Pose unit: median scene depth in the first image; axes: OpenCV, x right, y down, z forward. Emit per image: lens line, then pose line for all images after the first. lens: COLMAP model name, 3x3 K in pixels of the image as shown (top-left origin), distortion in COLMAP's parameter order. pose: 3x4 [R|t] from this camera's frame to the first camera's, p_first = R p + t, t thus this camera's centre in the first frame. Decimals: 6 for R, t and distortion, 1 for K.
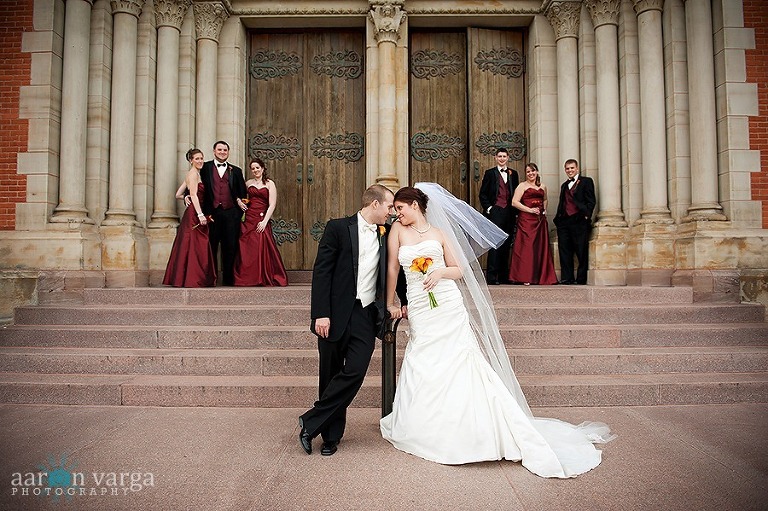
lens RADIAL K [[511.7, 0, 384.0], [0, 511.7, 256.2], [0, 0, 1]] dist [-0.051434, 0.000209]
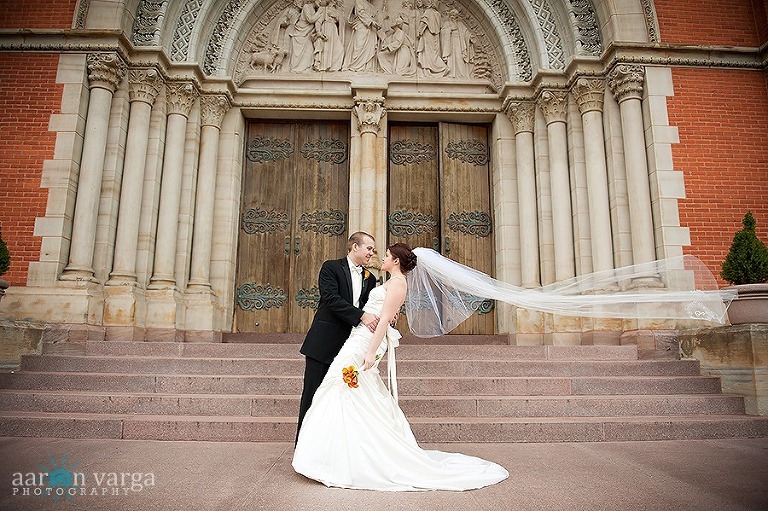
lens RADIAL K [[511.7, 0, 384.1], [0, 511.7, 258.8], [0, 0, 1]] dist [-0.051434, 0.000209]
pose [[0.999196, 0.016435, 0.036561, 0.003189], [-0.010405, 0.987164, -0.159370, 0.049412], [-0.038711, 0.158862, 0.986542, -0.109601]]
